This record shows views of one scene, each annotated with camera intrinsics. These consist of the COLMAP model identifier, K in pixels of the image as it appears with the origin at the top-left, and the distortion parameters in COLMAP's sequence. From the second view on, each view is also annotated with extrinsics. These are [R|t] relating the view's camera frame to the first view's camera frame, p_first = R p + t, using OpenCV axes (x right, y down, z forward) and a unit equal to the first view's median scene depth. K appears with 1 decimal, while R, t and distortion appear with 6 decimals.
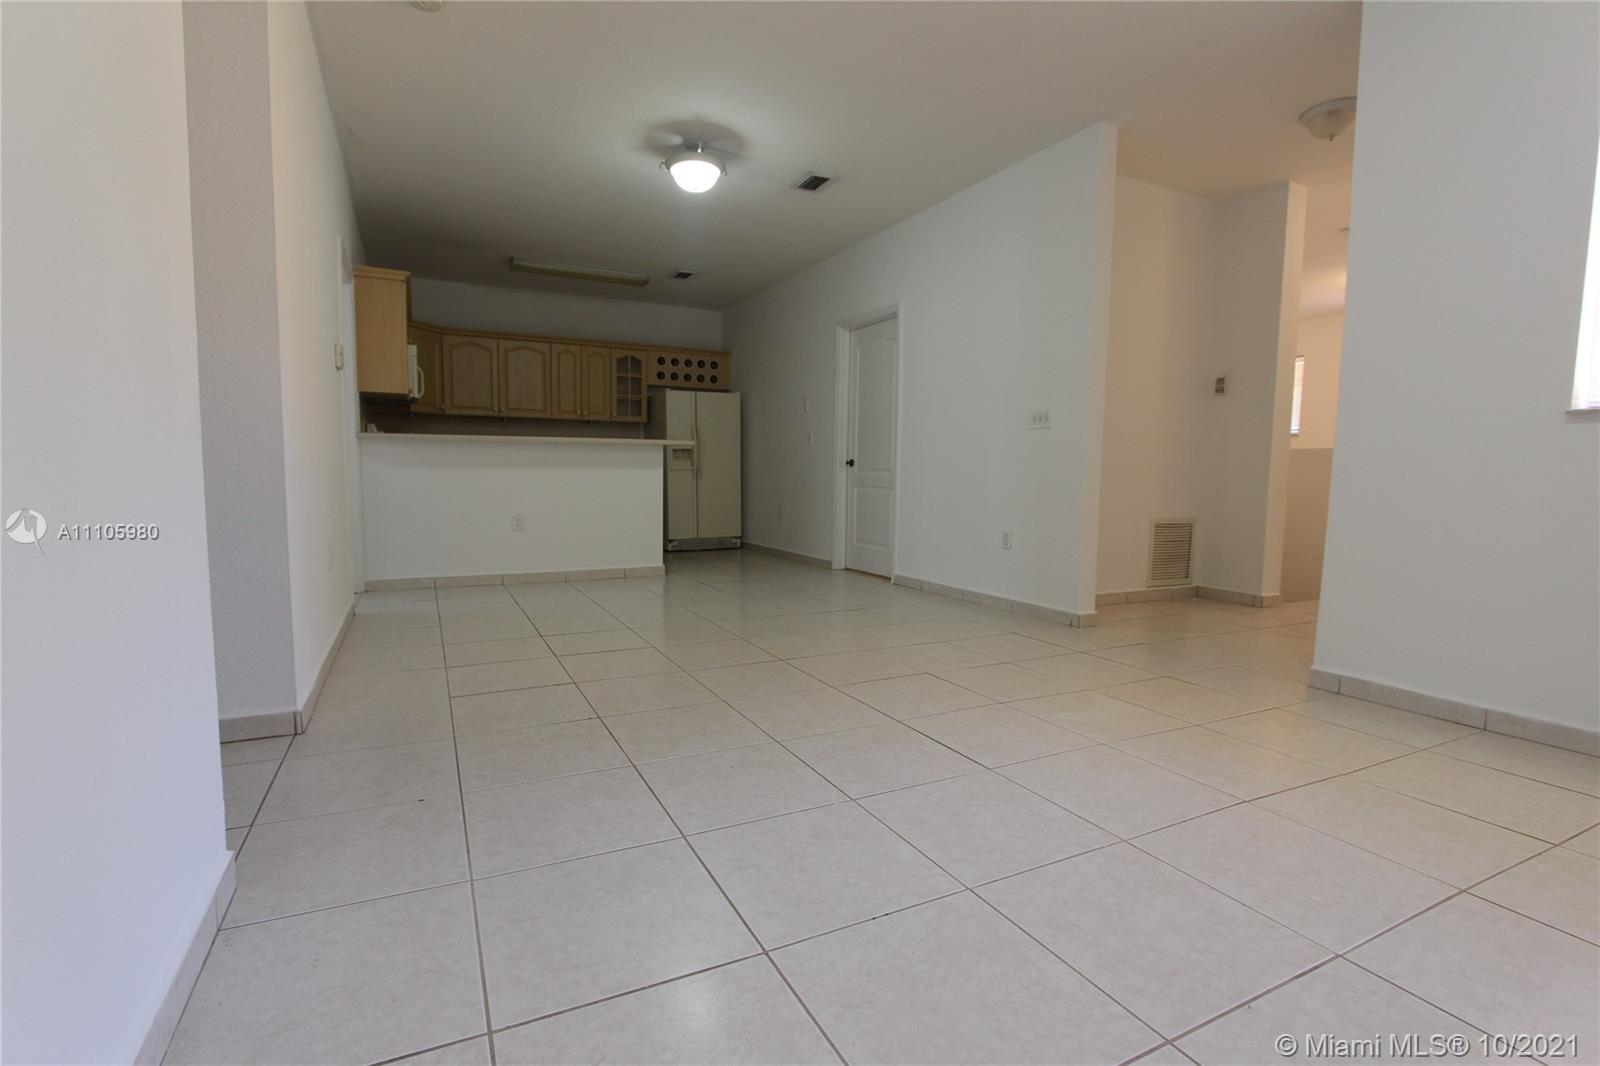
lens RADIAL K [[745.9, 0, 781.0], [0, 745.9, 541.2], [0, 0, 1]] dist [-0.016887, -0.000192]
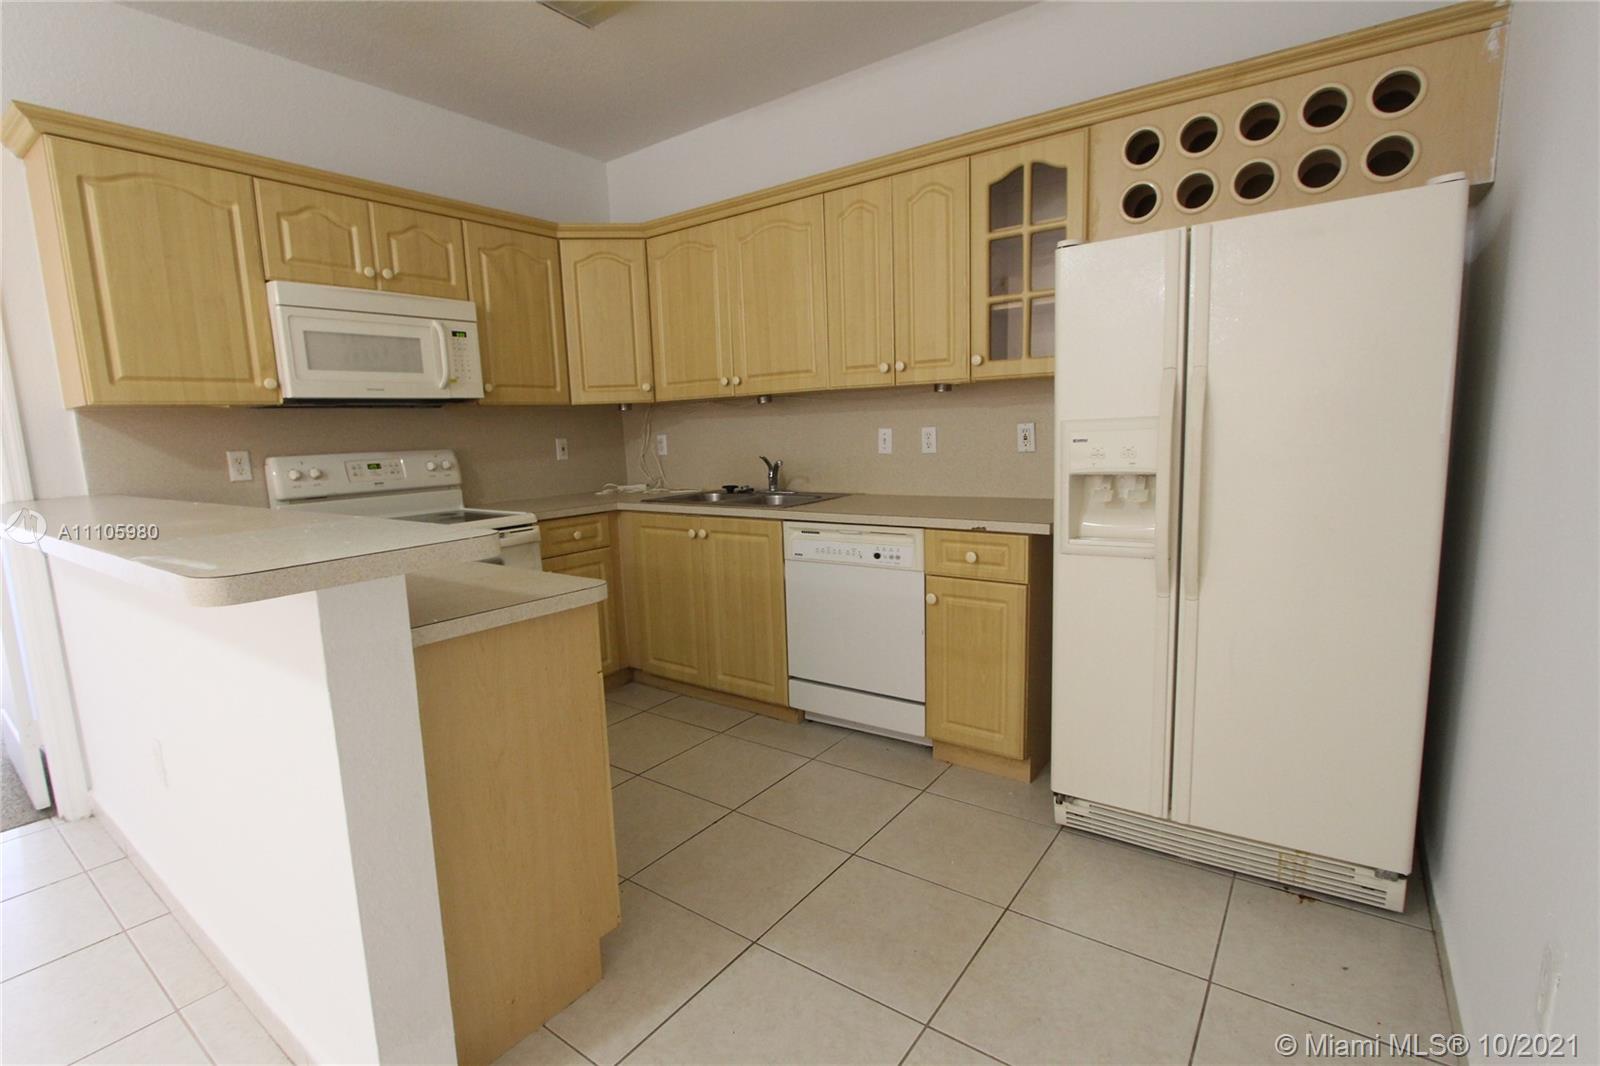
lens RADIAL K [[745.9, 0, 781.0], [0, 745.9, 541.2], [0, 0, 1]] dist [-0.016887, -0.000192]
pose [[0.456867, 0.109836, -0.882728, 0.040852], [-0.042024, 0.993905, 0.101919, -0.119311], [0.888542, -0.009468, 0.458698, 0.764918]]
